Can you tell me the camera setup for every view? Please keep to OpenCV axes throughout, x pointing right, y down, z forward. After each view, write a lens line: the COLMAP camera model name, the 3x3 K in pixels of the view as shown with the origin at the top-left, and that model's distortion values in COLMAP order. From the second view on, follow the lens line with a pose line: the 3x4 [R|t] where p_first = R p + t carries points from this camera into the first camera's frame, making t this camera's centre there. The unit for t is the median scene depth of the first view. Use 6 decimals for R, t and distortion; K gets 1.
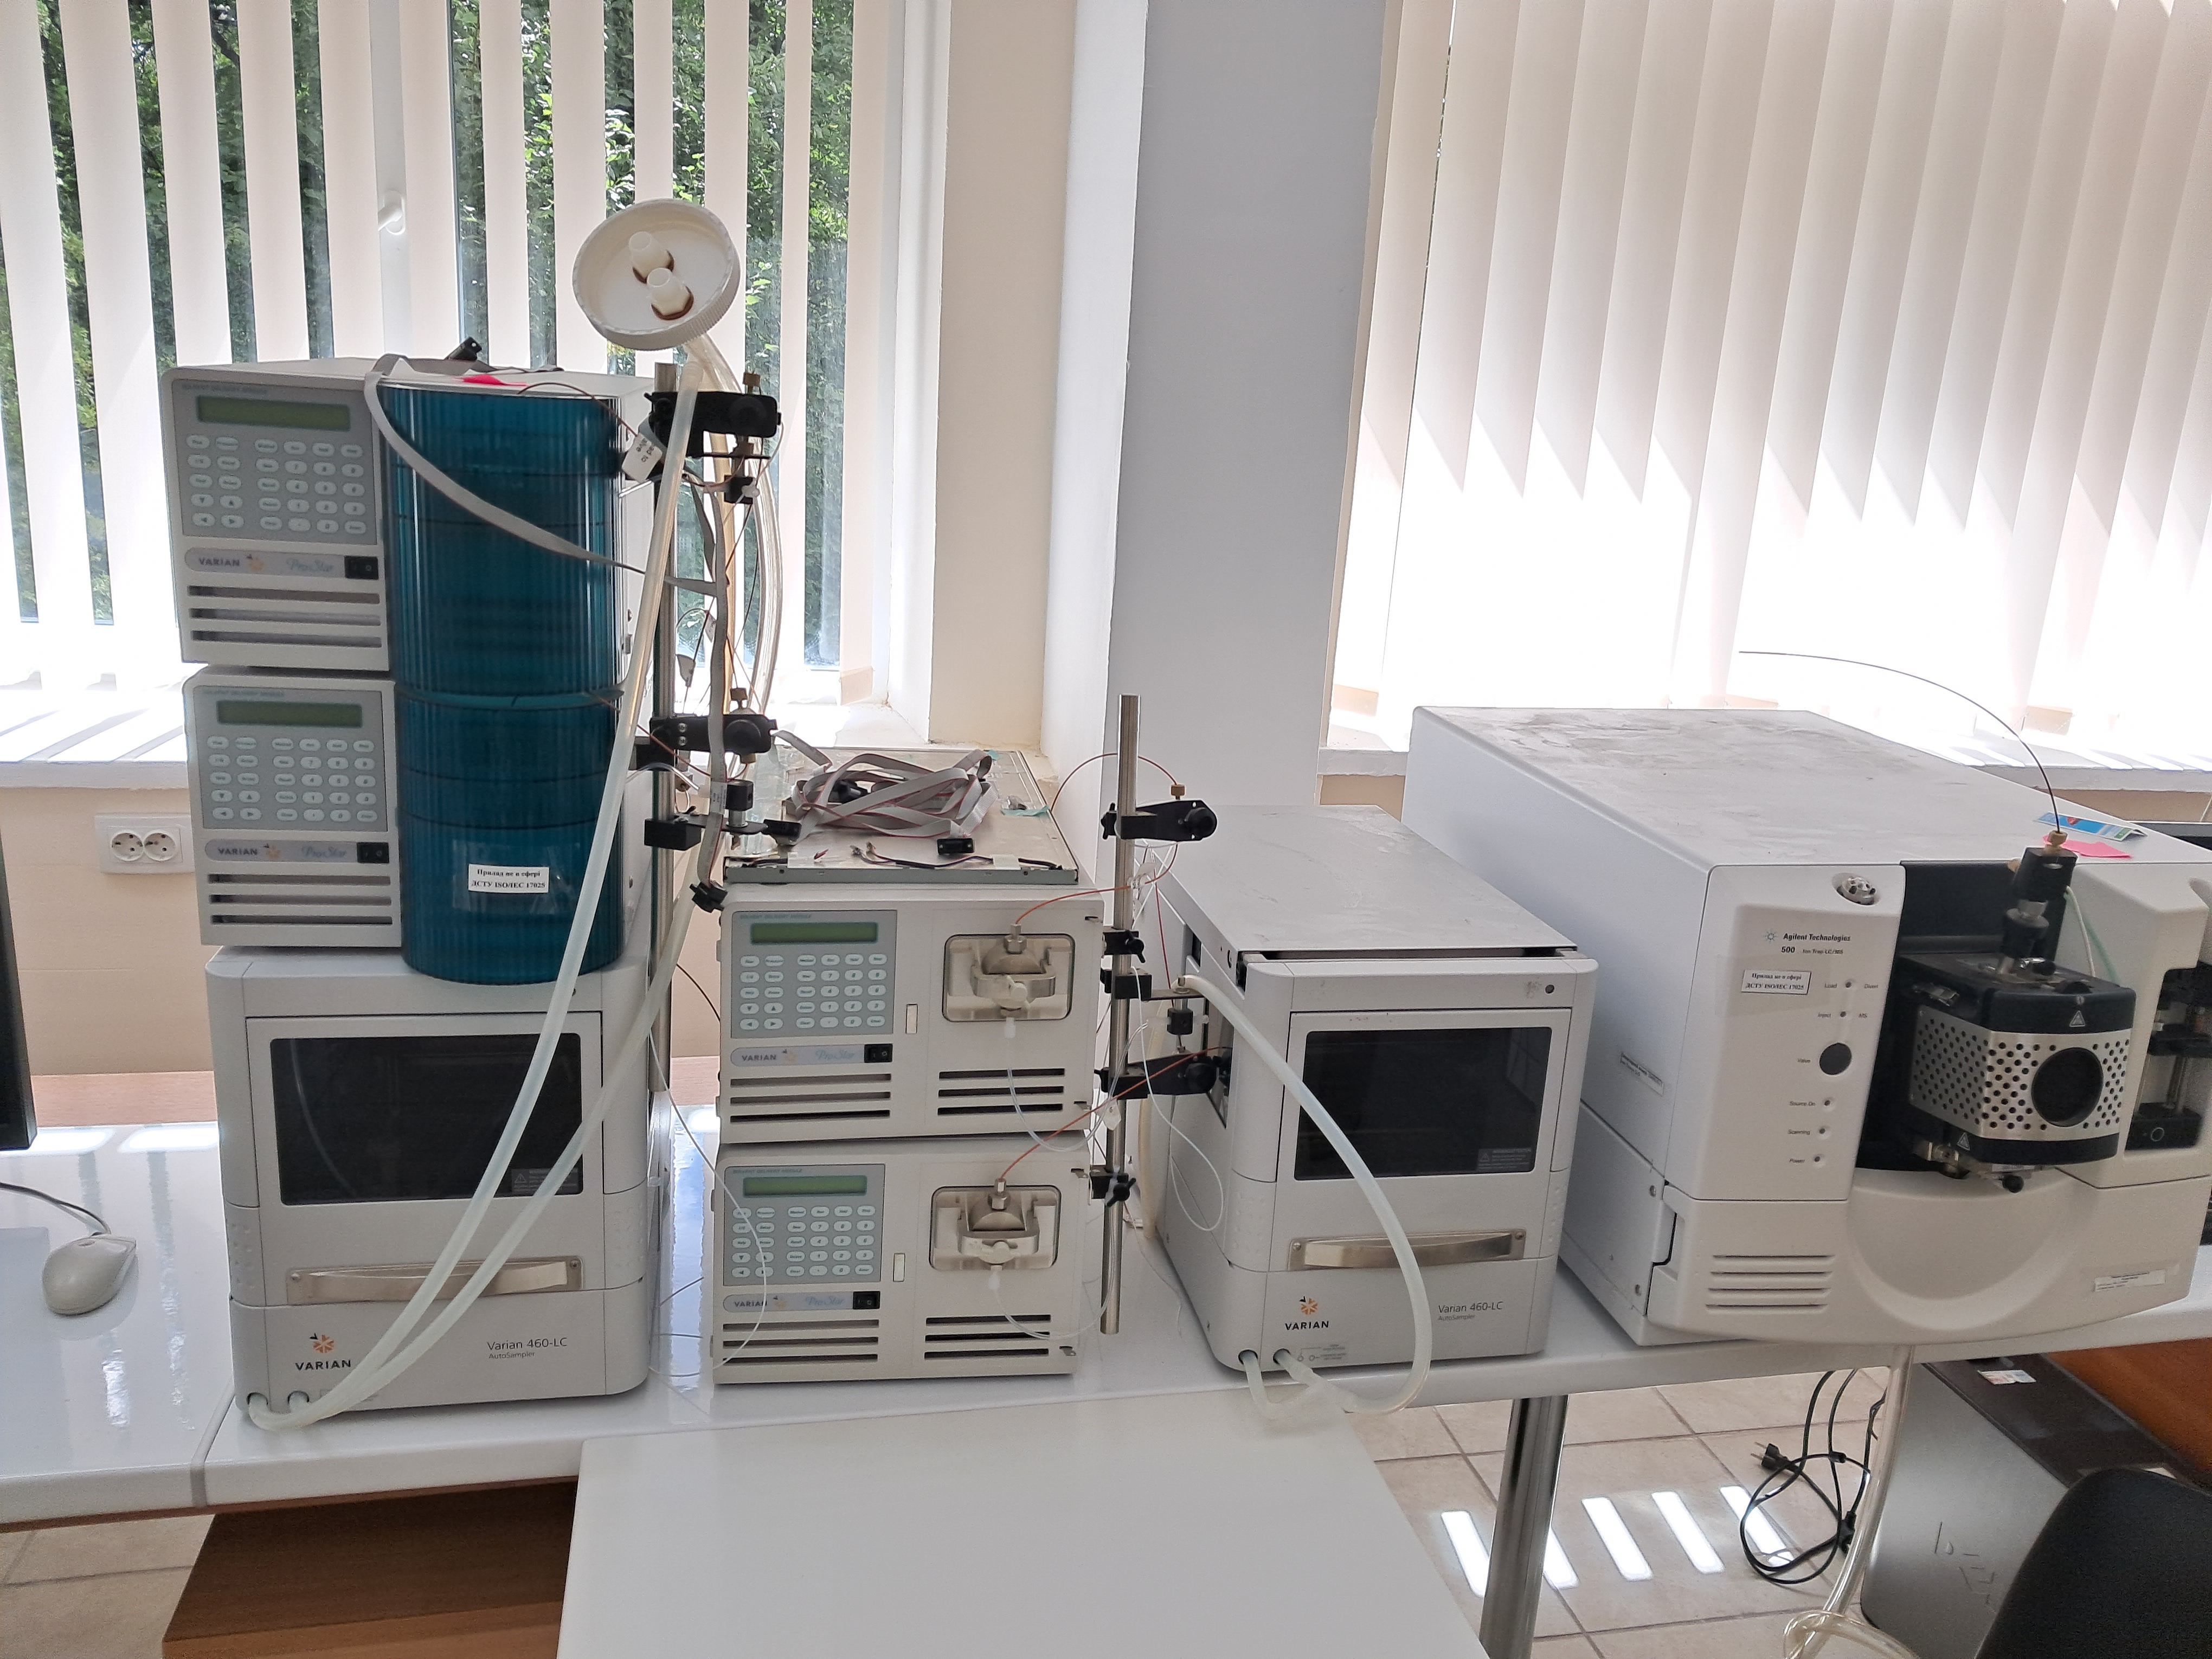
lens RADIAL K [[1668.7, 0, 1105.0], [0, 1668.7, 797.0], [0, 0, 1]] dist [0.027473, 0.004284]
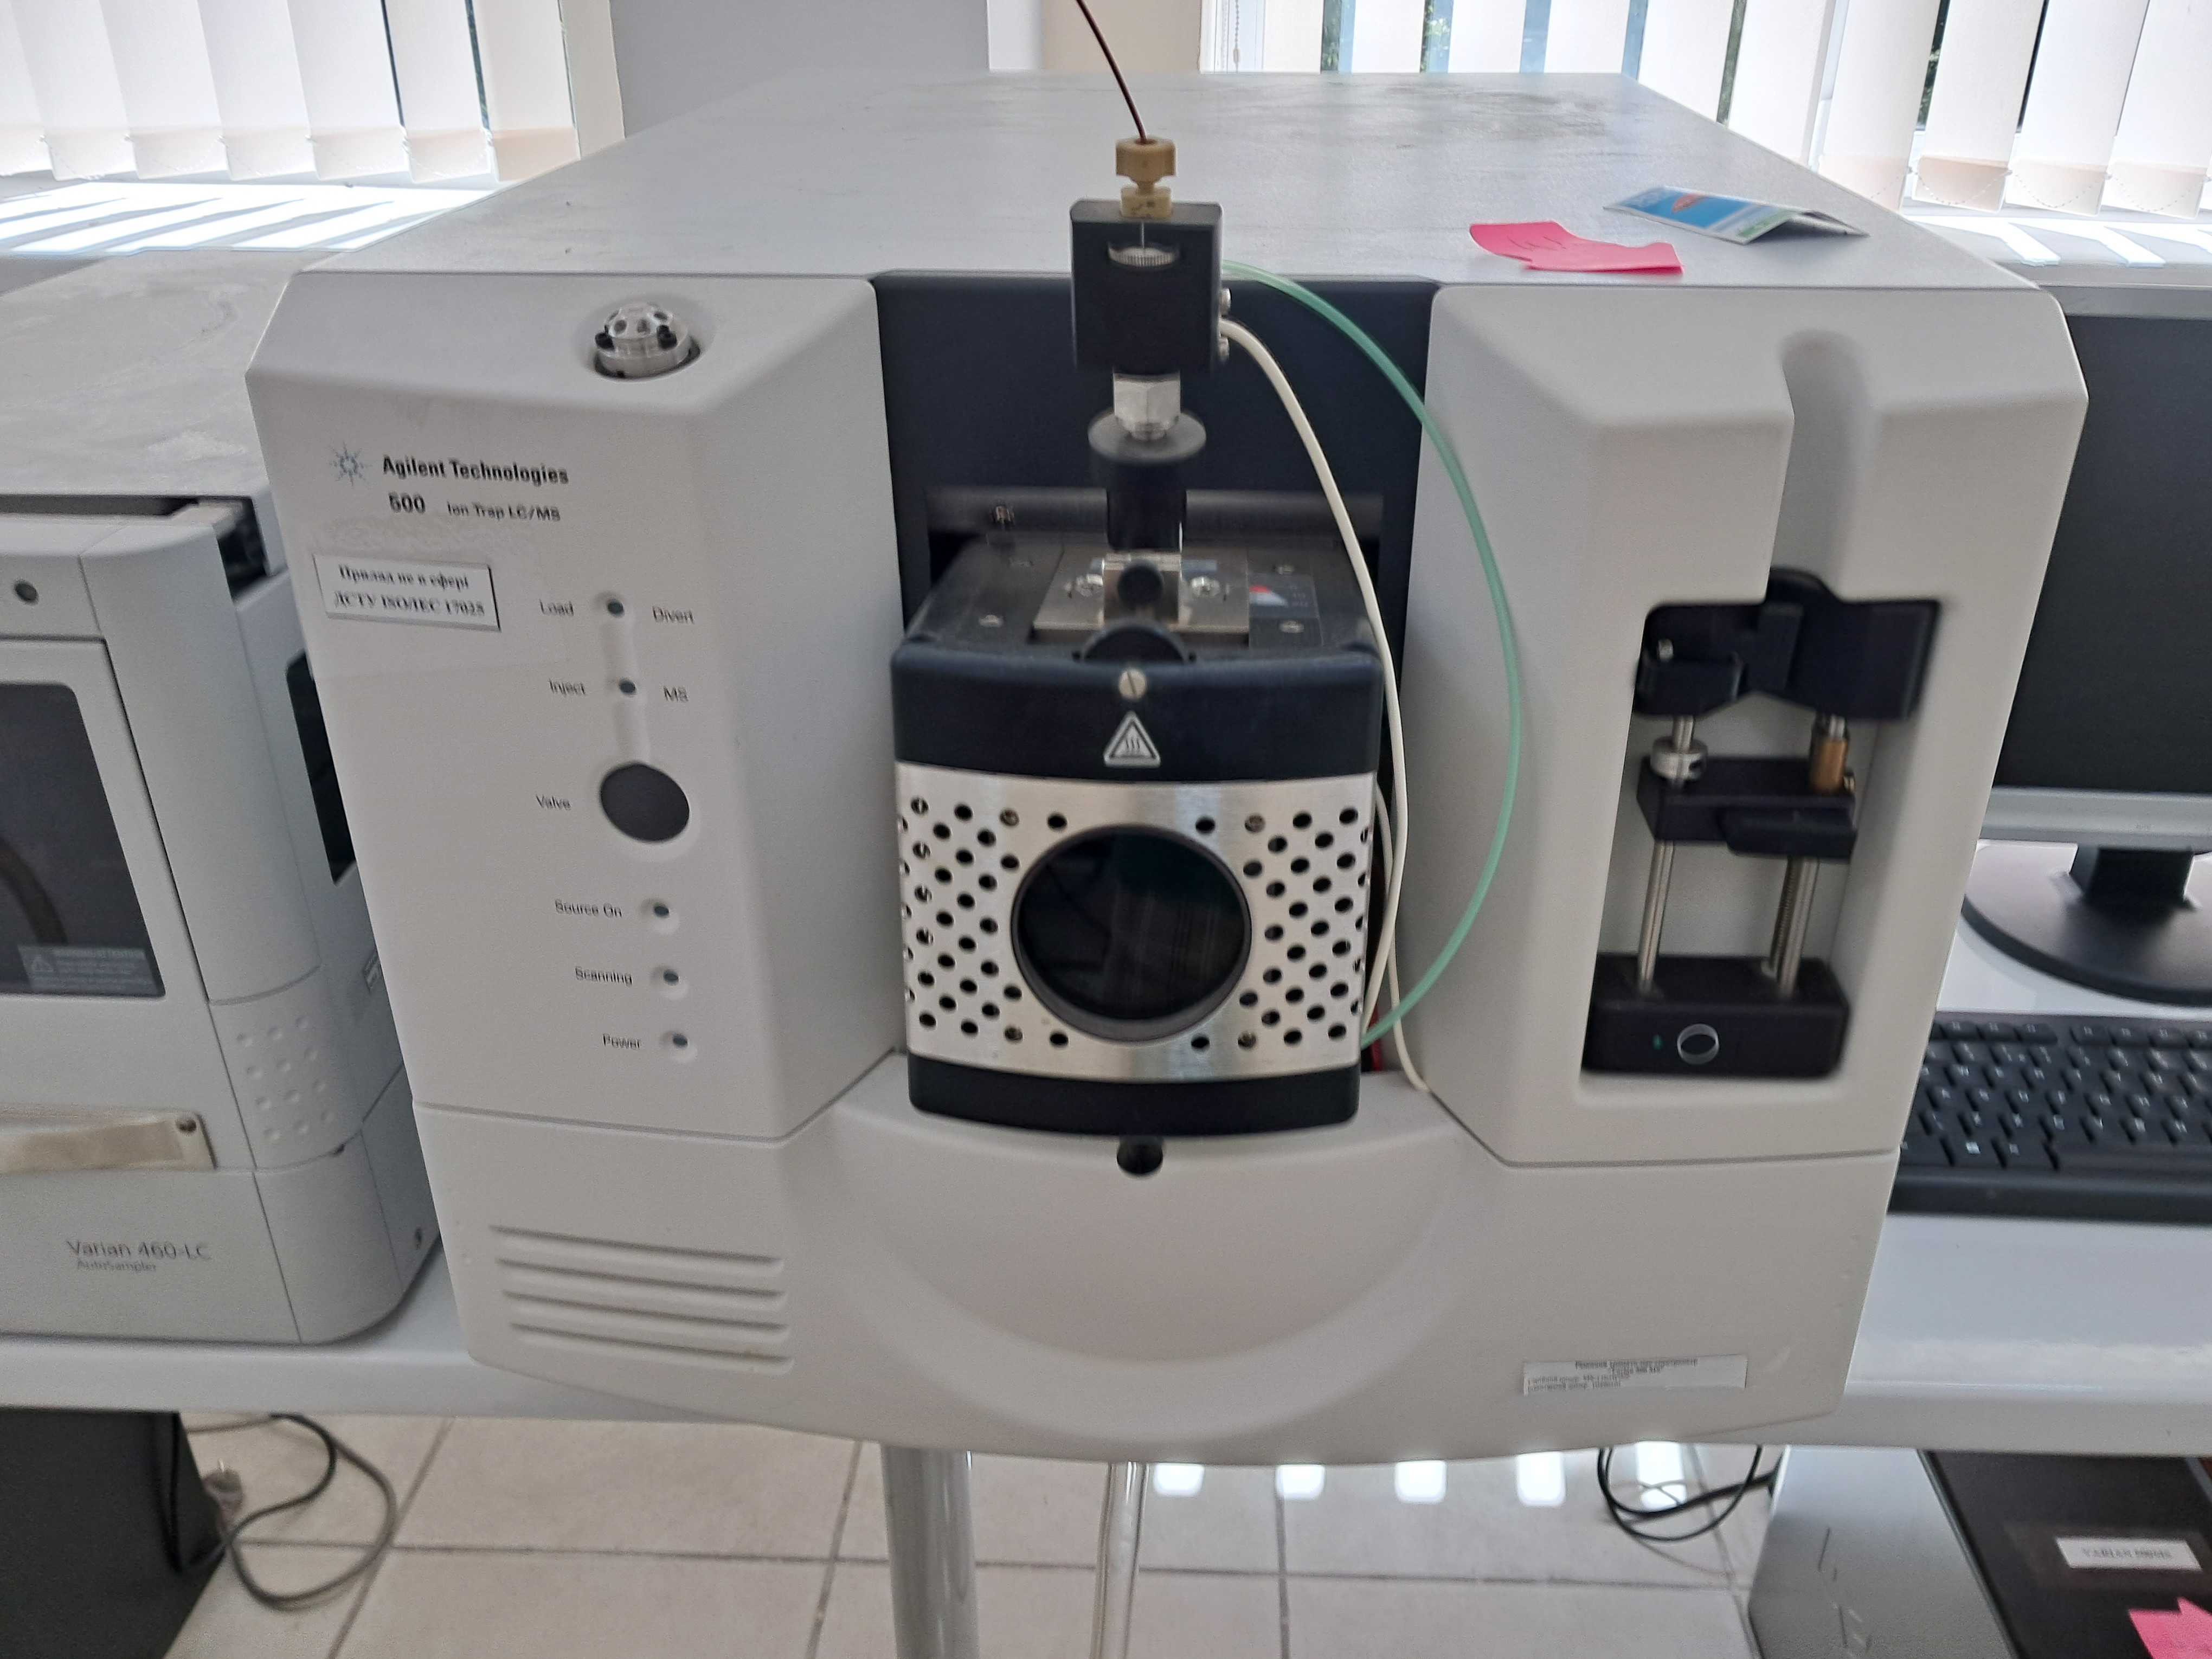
lens RADIAL K [[1757.8, 0, 1167.2], [0, 1757.8, 754.1], [0, 0, 1]] dist [0.028626, -0.042869]
pose [[0.967679, 0.065072, -0.243645, 0.658377], [-0.012476, 0.977306, 0.211464, 0.061524], [0.251876, -0.201590, 0.946530, 0.671683]]
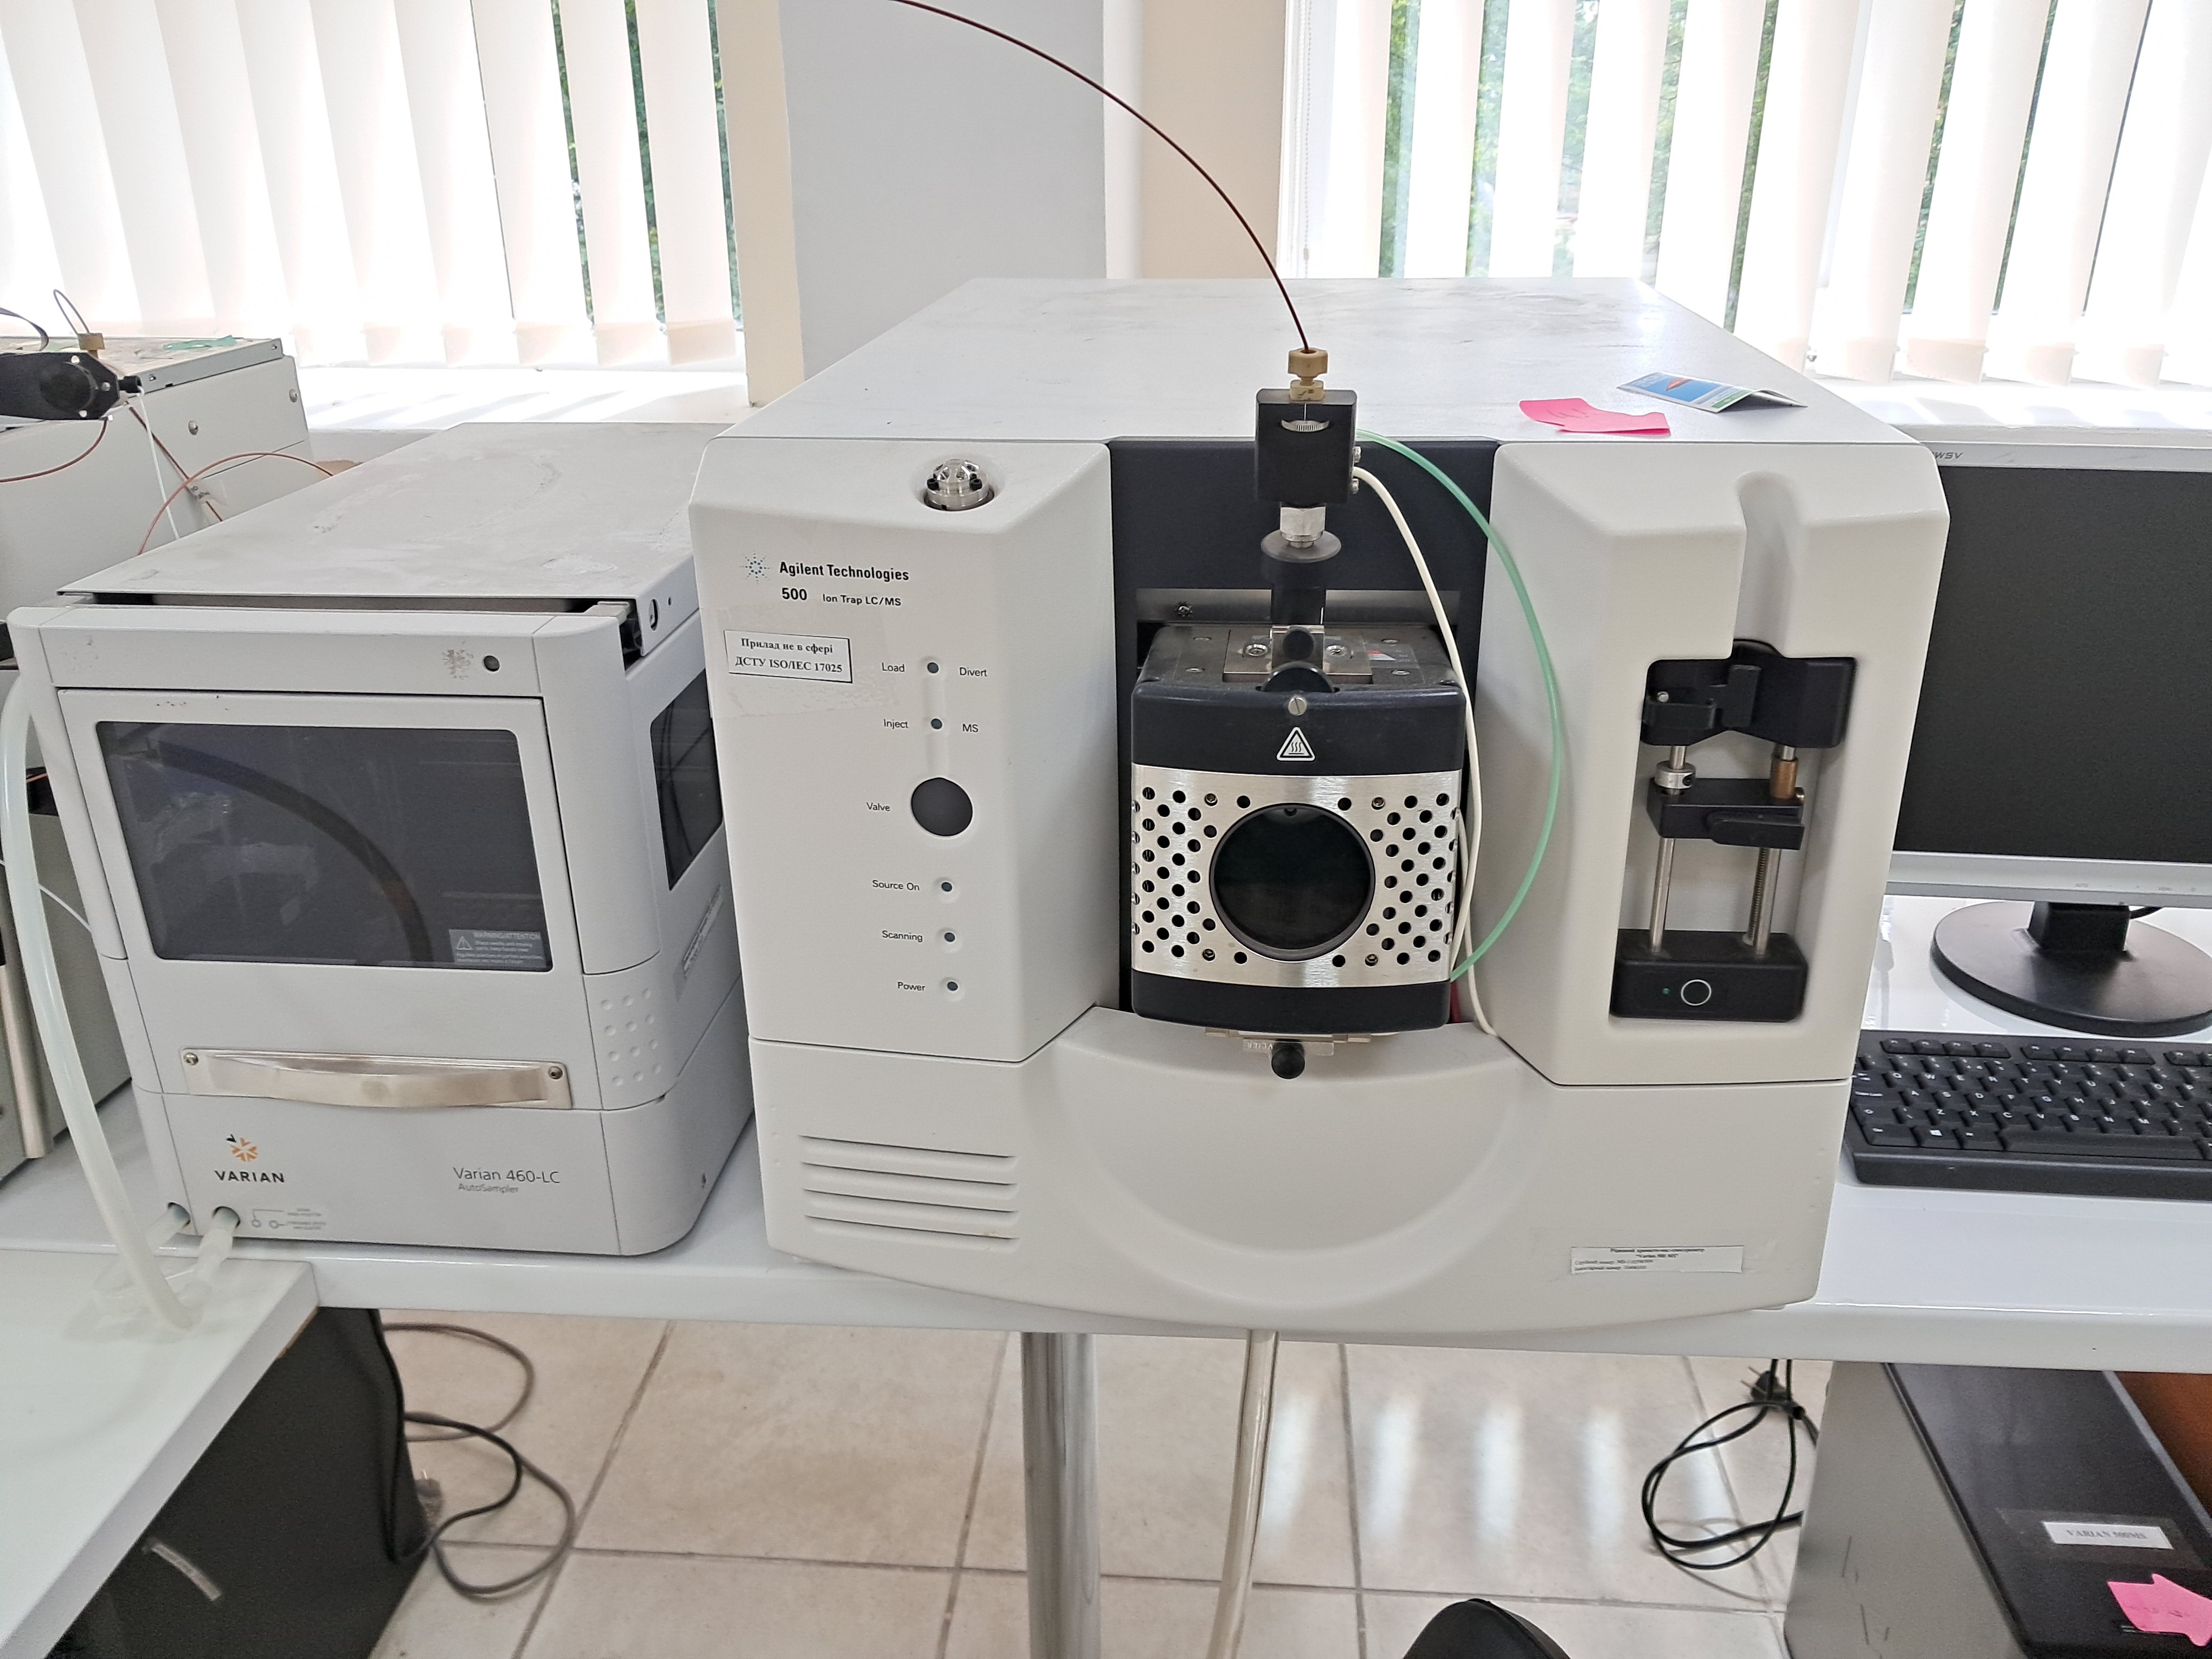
lens RADIAL K [[1746.9, 0, 1153.8], [0, 1746.9, 799.9], [0, 0, 1]] dist [0.003790, -0.005970]
pose [[0.958256, 0.050083, -0.281492, 0.671425], [-0.008218, 0.988956, 0.147981, 0.072485], [0.285795, -0.139491, 0.948084, 0.504851]]
